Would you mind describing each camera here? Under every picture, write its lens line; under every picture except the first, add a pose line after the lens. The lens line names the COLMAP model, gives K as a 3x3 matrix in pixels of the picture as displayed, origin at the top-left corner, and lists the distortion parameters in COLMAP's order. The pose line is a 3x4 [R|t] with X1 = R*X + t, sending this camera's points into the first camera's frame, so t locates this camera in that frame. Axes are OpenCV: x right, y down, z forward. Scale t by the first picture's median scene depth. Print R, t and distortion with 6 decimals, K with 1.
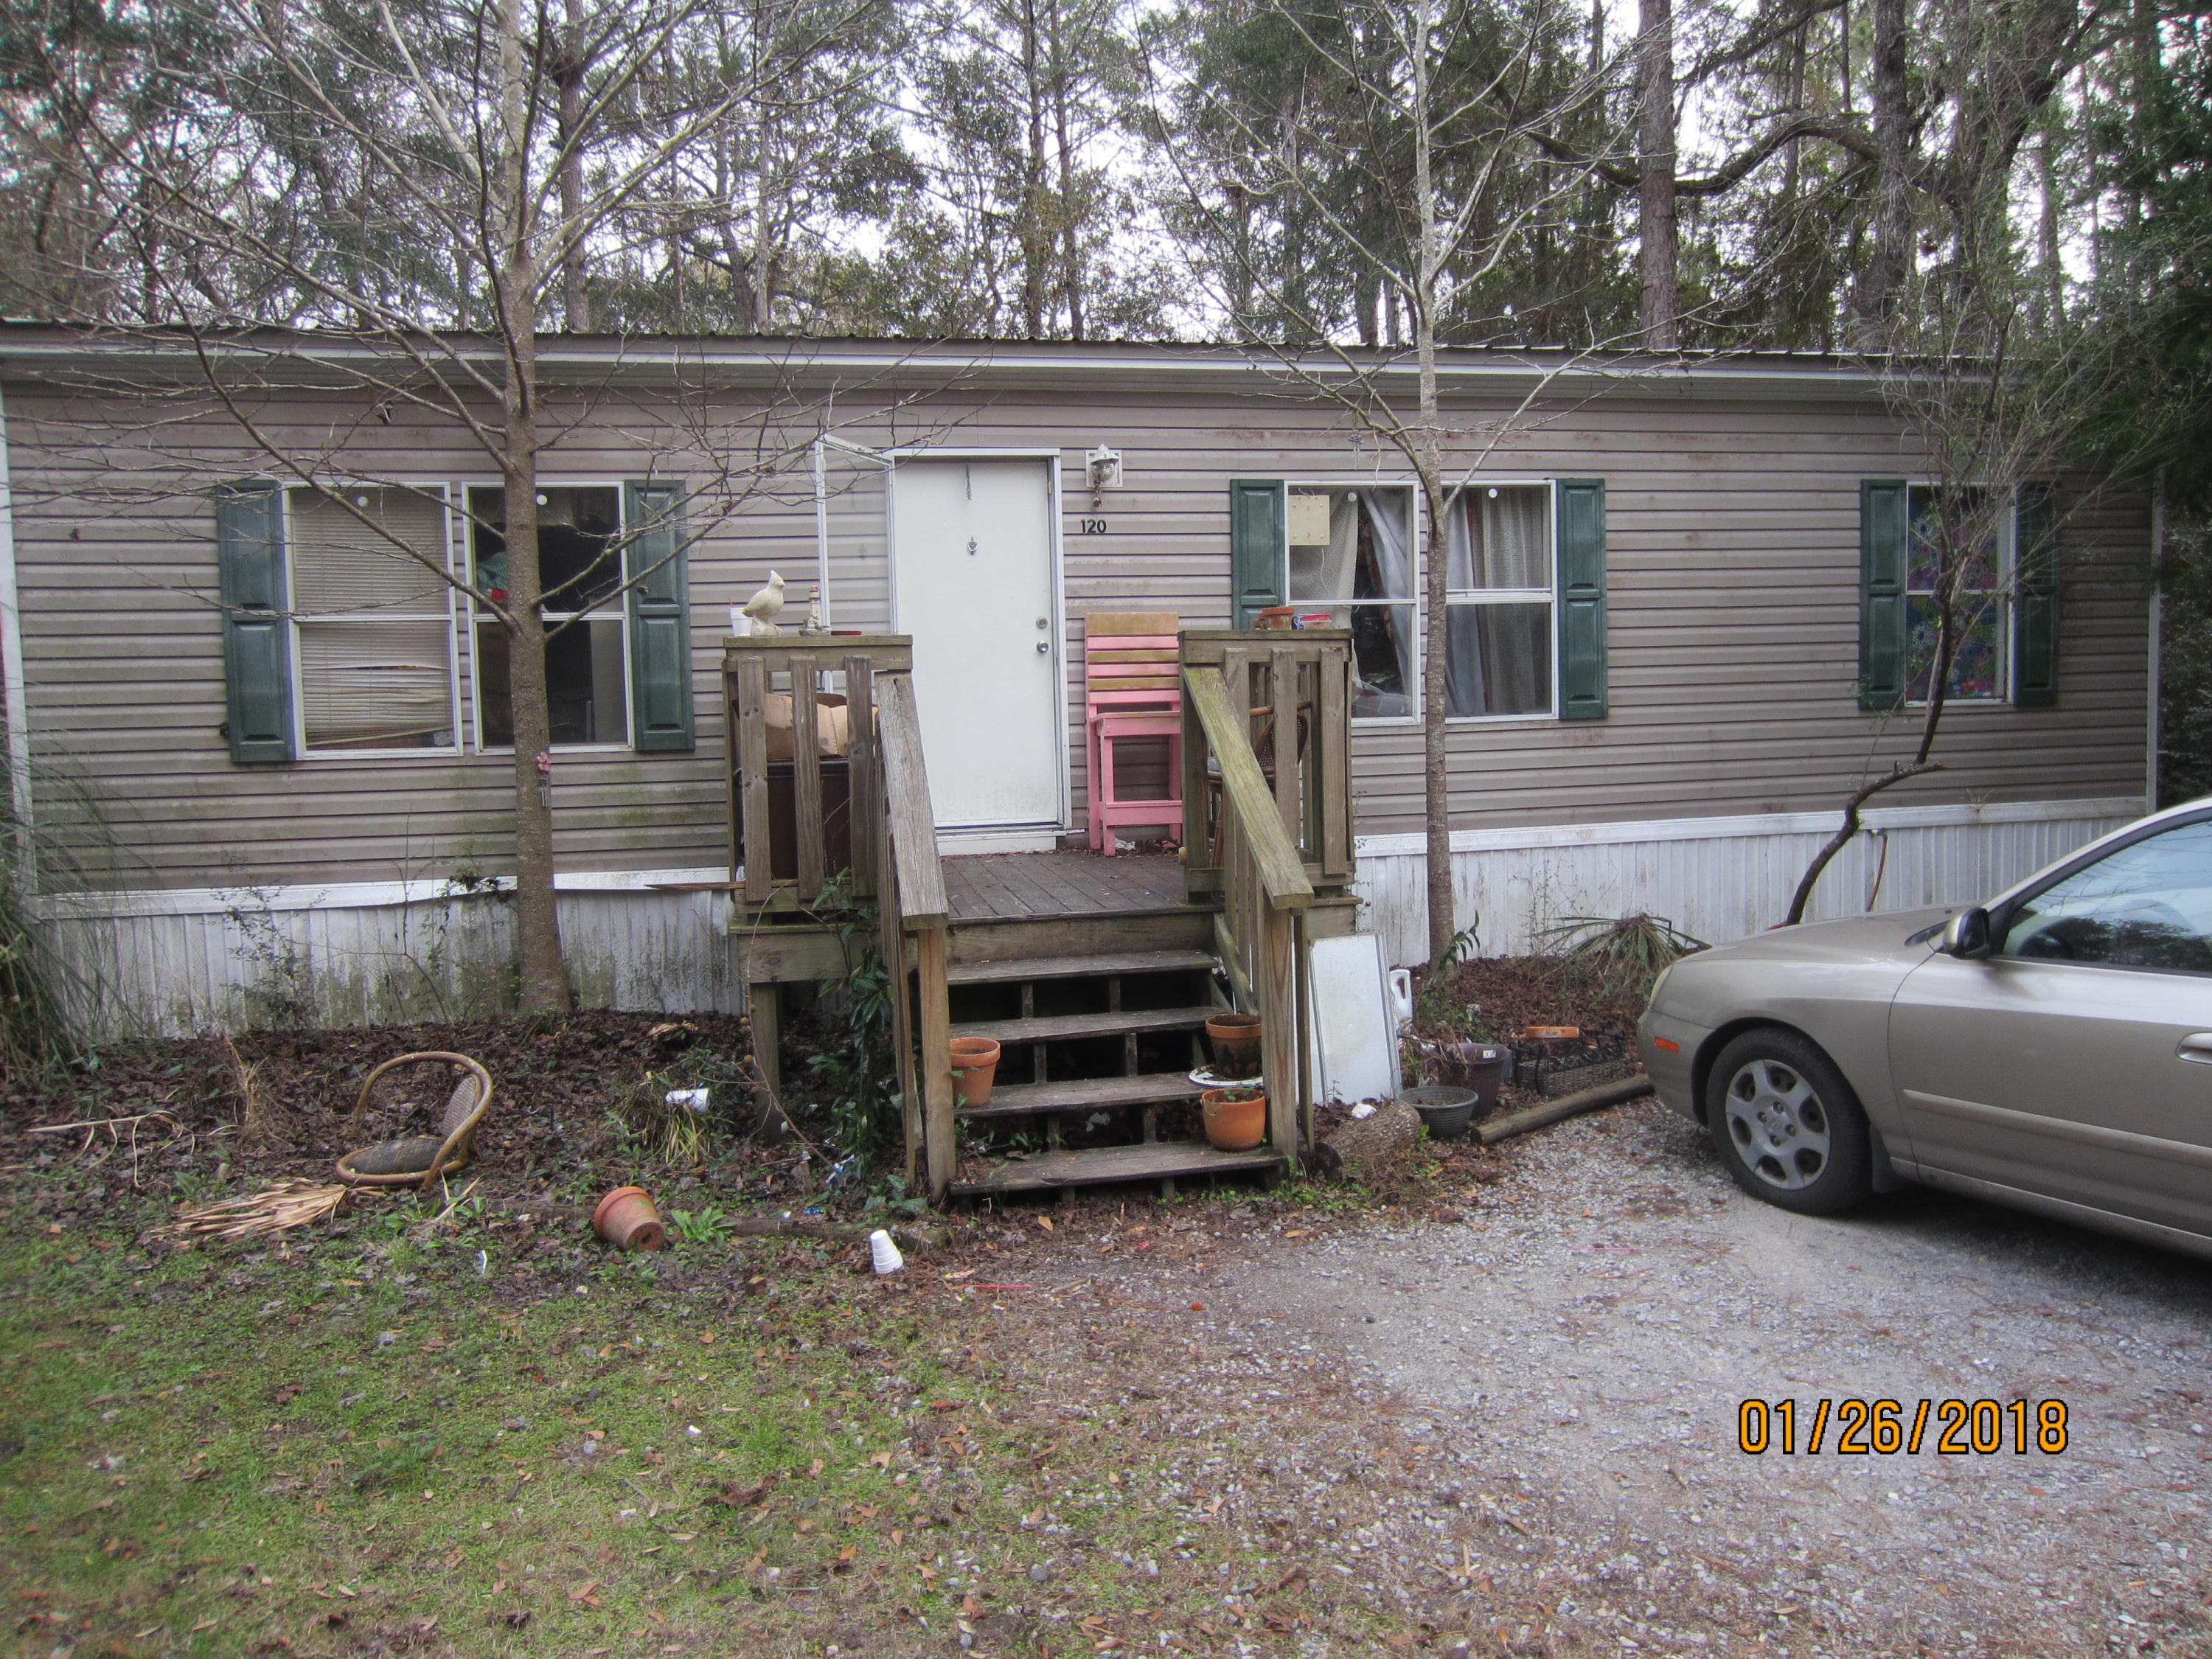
lens RADIAL K [[1572.8, 0, 1106.4], [0, 1572.8, 820.1], [0, 0, 1]] dist [0.001584, -0.000916]
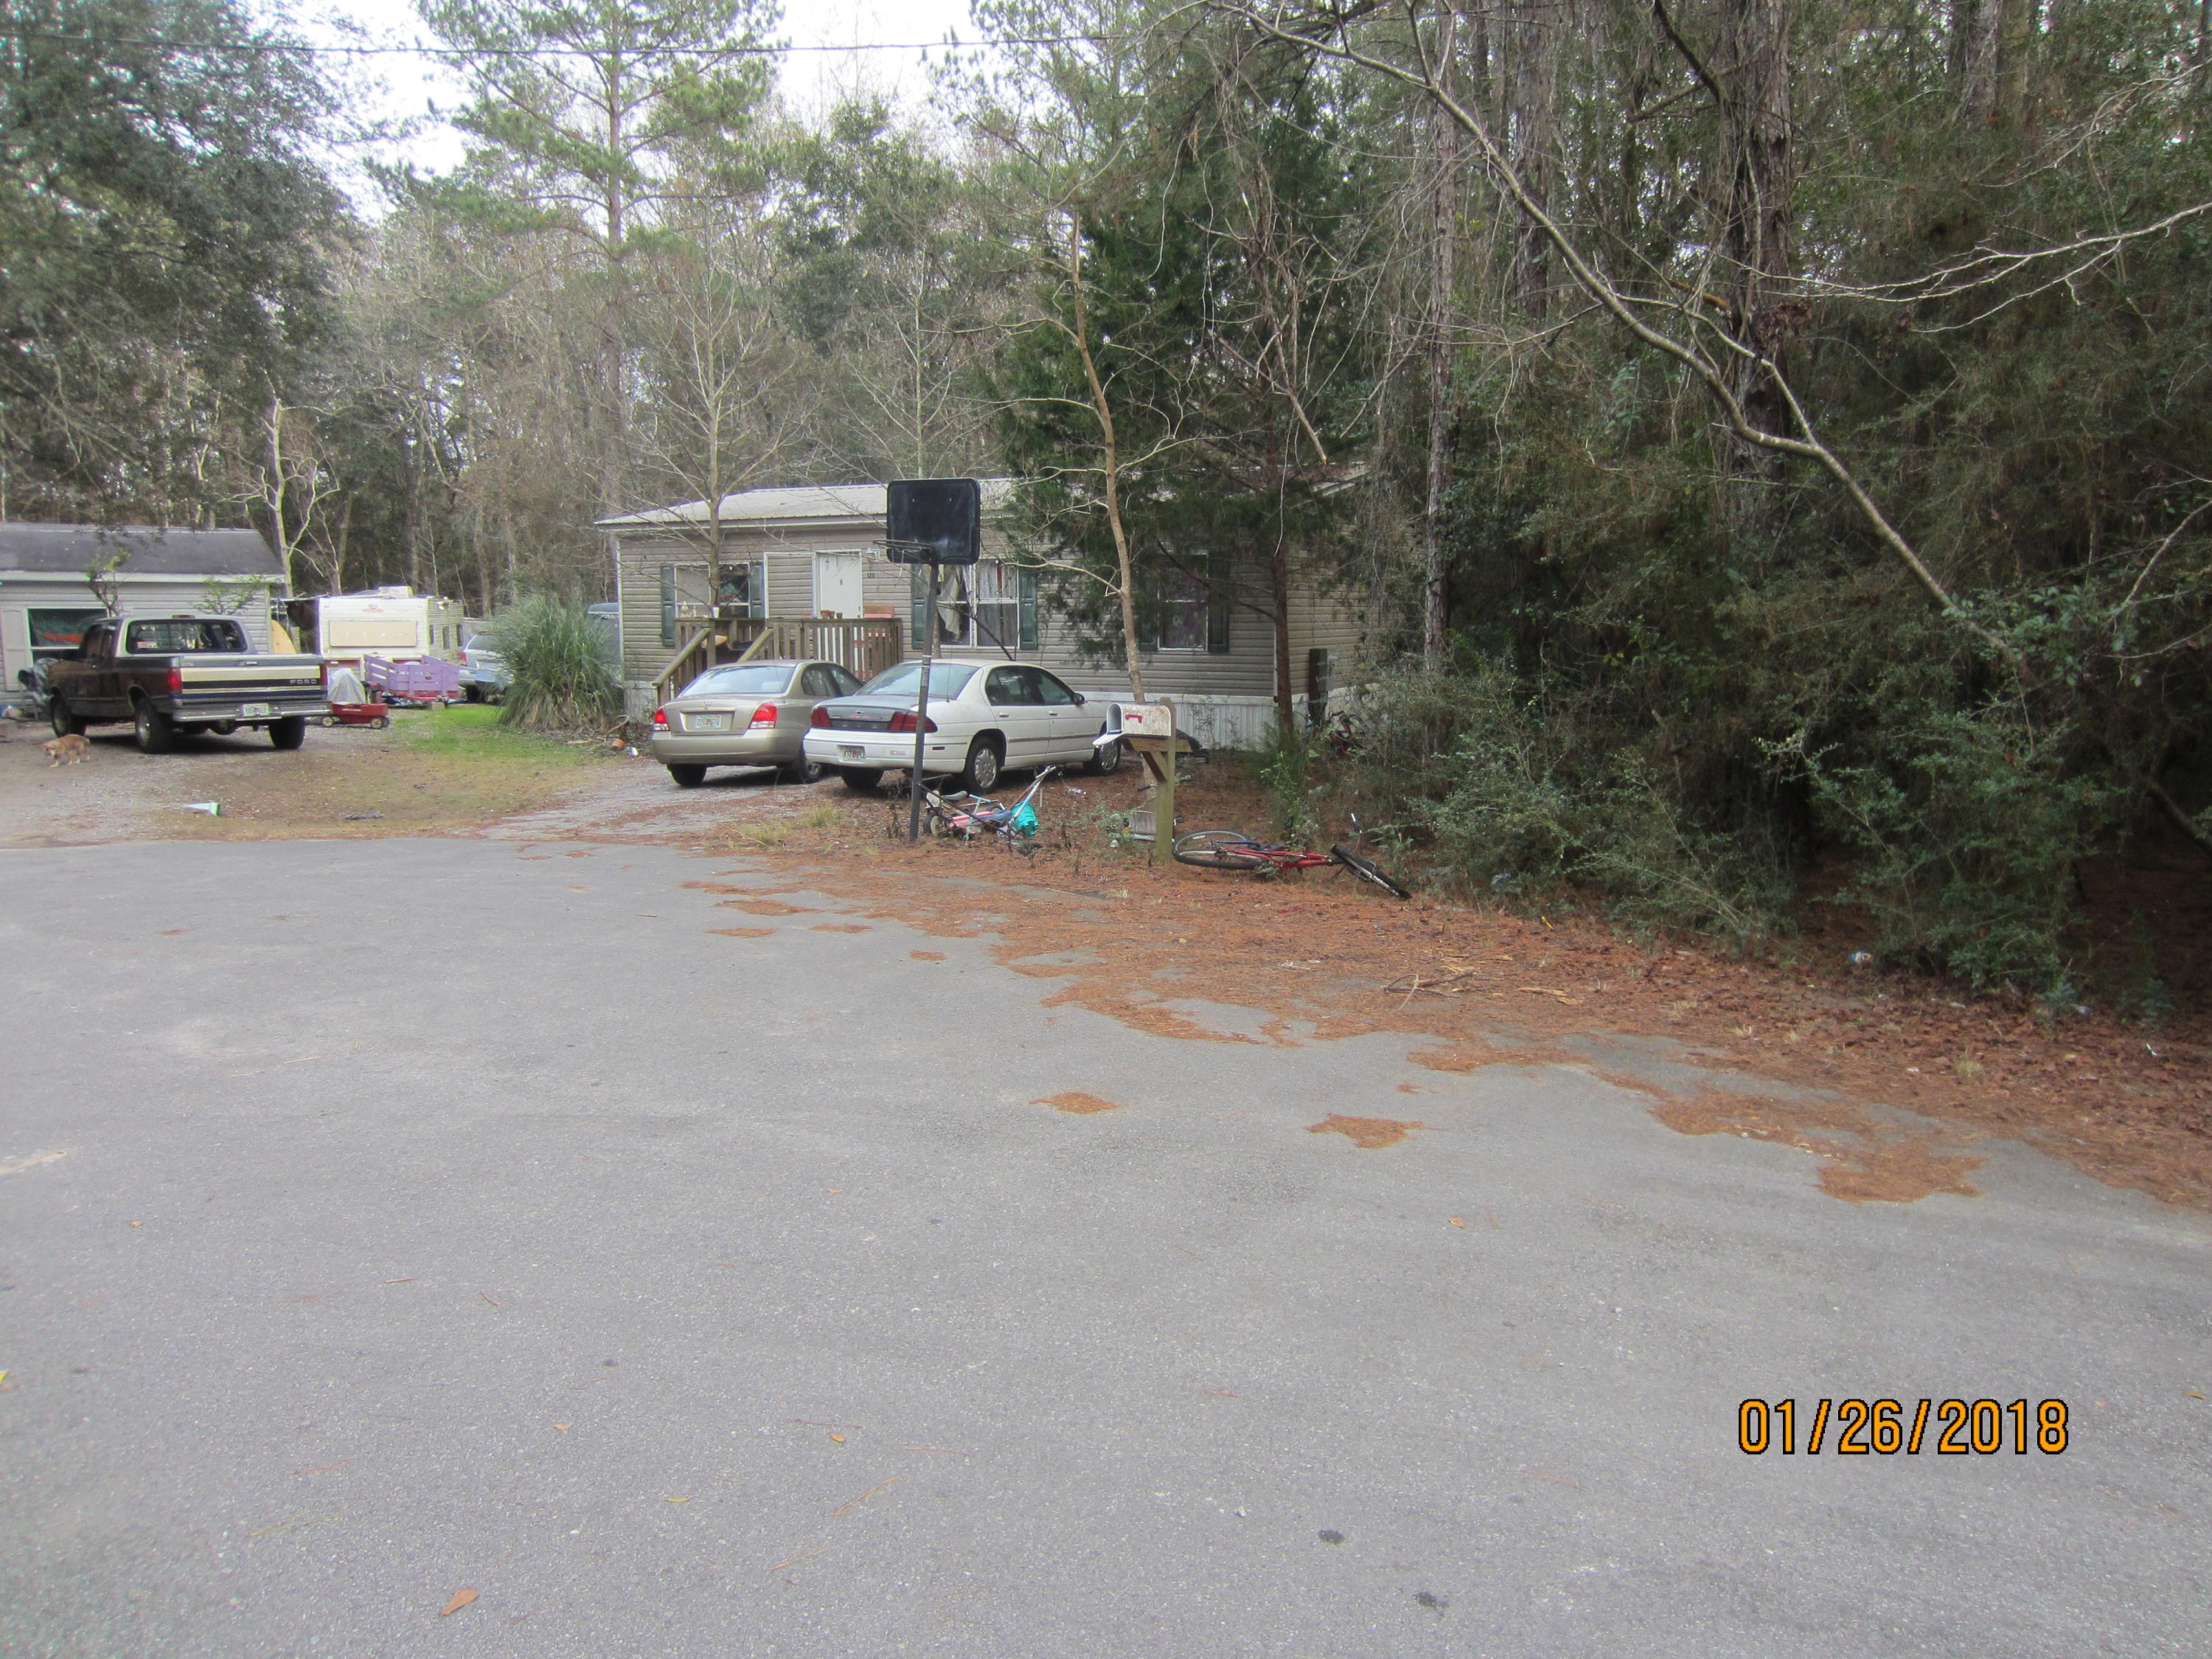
lens RADIAL K [[1572.8, 0, 1110.8], [0, 1572.8, 822.1], [0, 0, 1]] dist [0.001584, -0.000916]
pose [[0.770560, 0.108348, -0.628091, 2.141360], [-0.072521, 0.993950, 0.082489, -0.006624], [0.633229, -0.018012, 0.773755, -0.936181]]
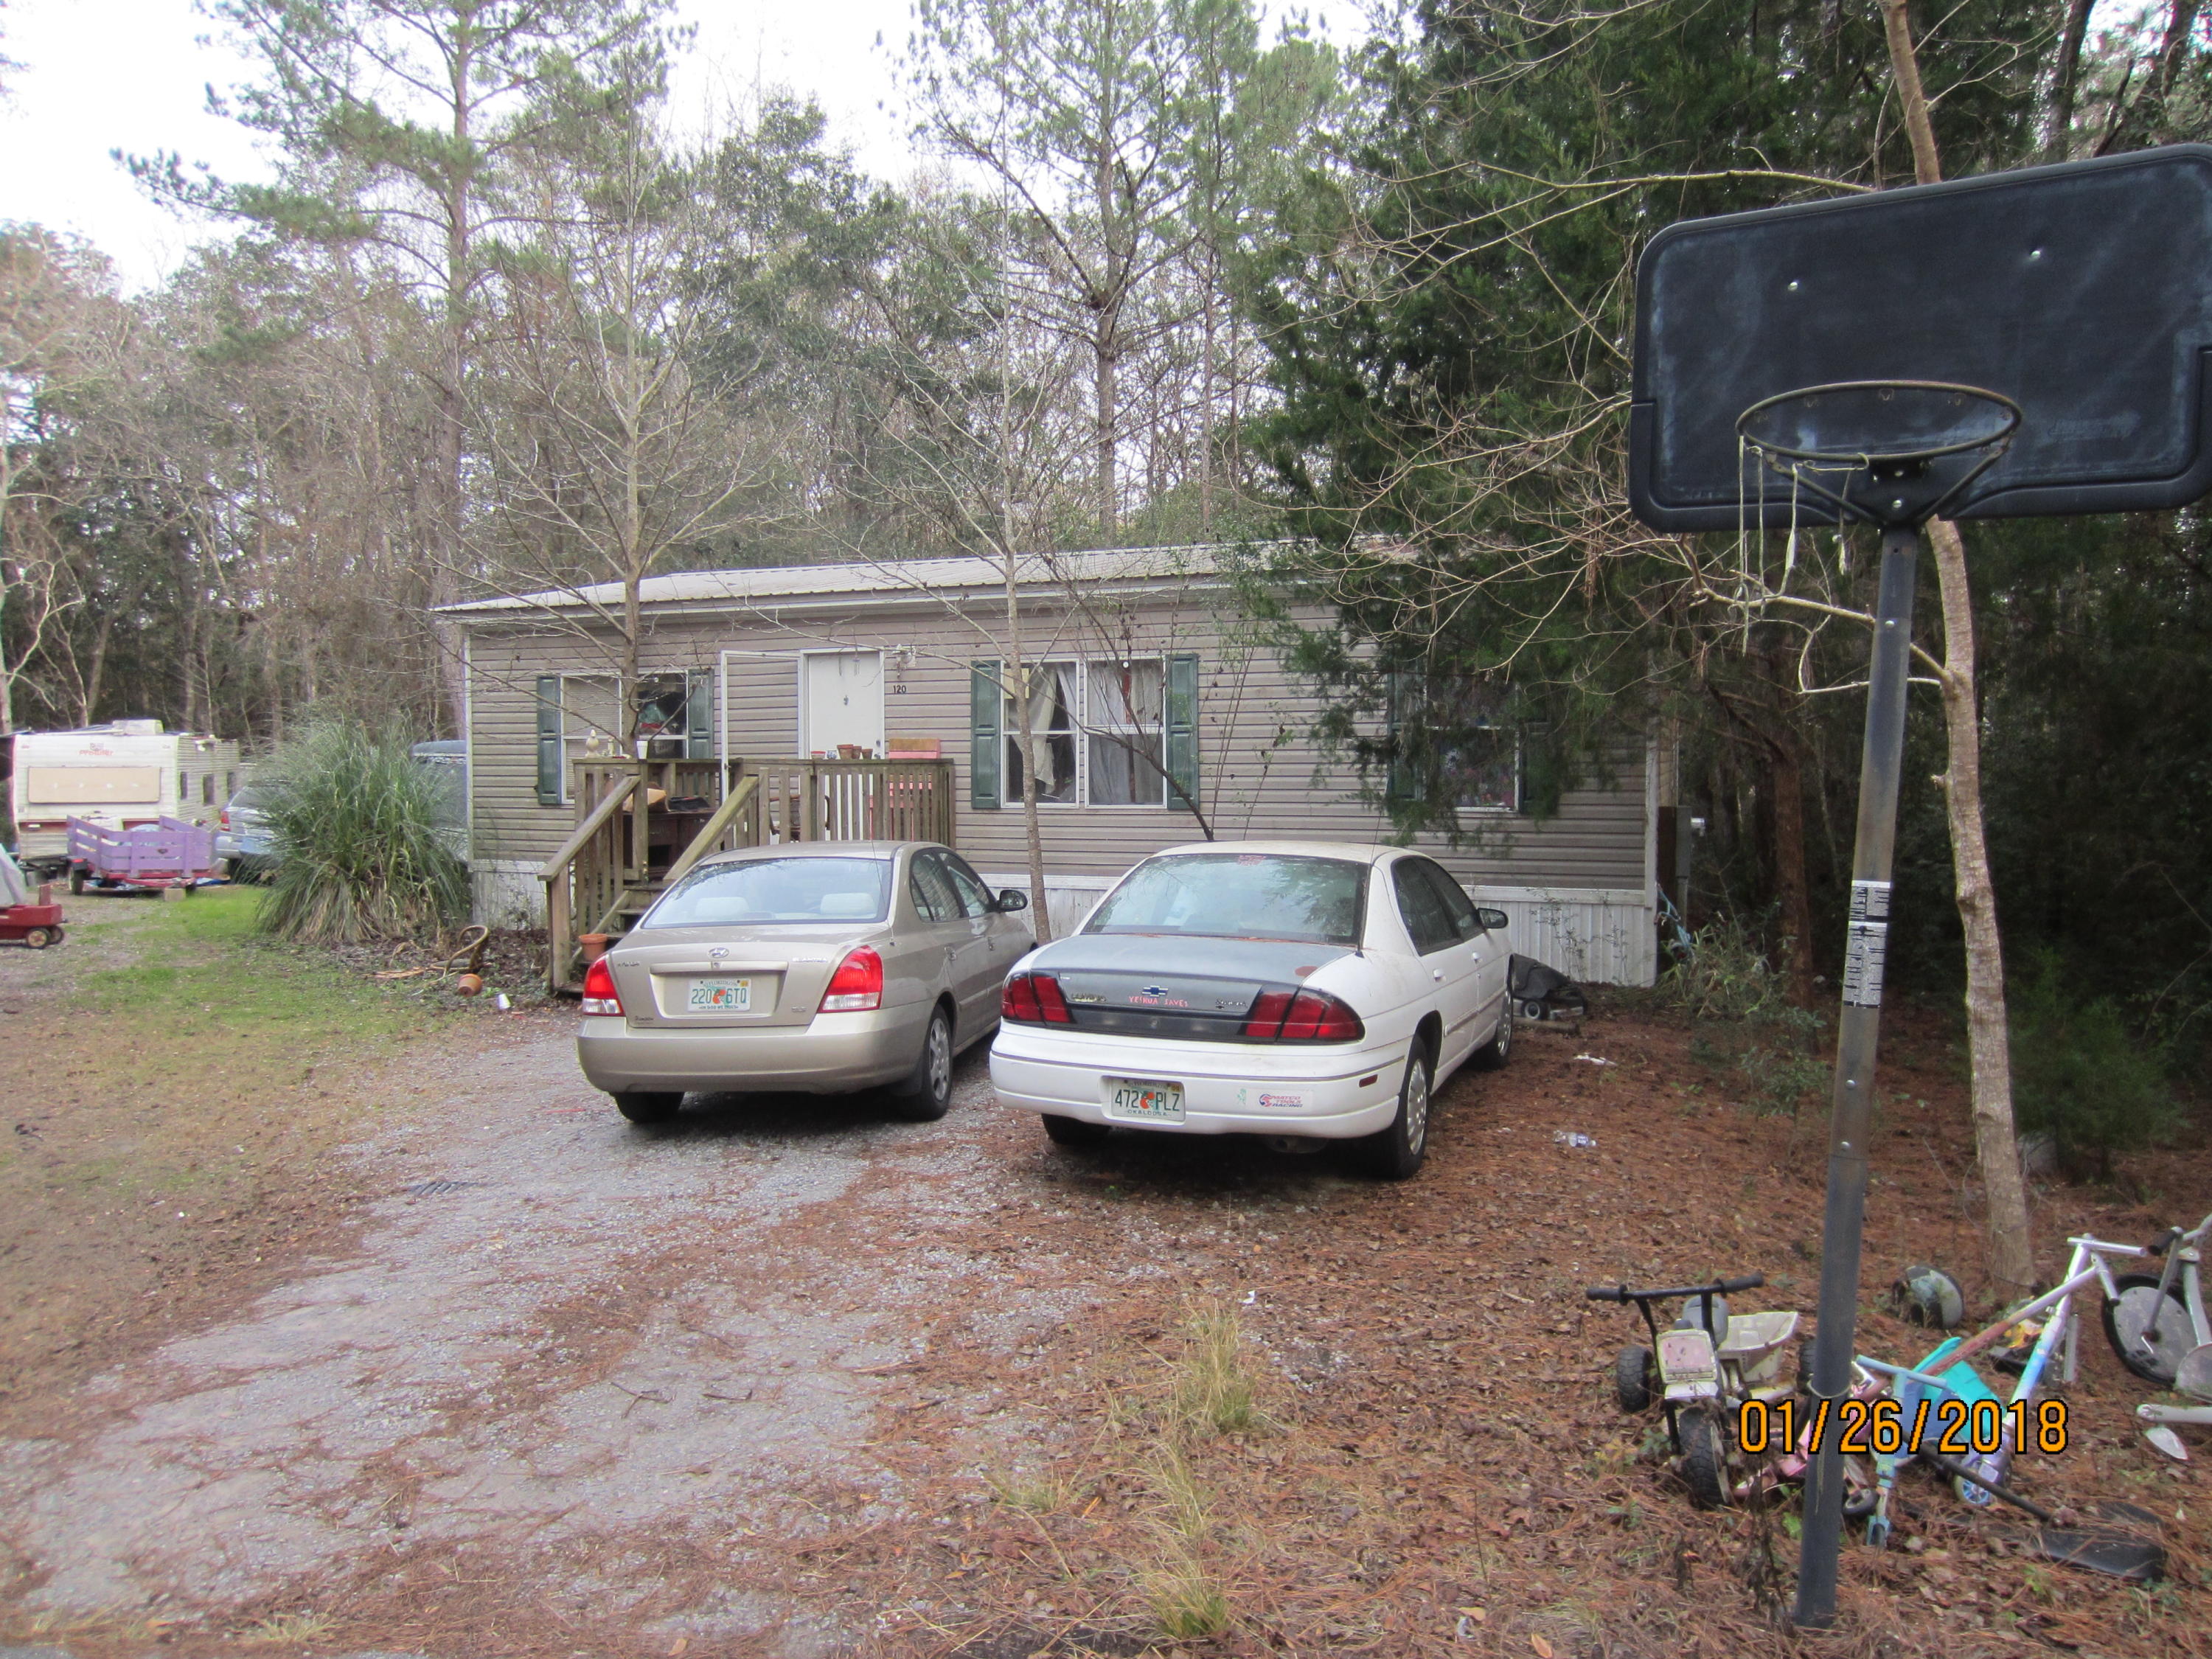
lens RADIAL K [[1572.8, 0, 1101.9], [0, 1572.8, 836.2], [0, 0, 1]] dist [0.001584, -0.000916]
pose [[0.829800, 0.050722, -0.555752, 1.139285], [-0.065960, 0.997795, -0.007419, -0.023971], [0.554150, 0.042814, 0.831315, -0.320430]]
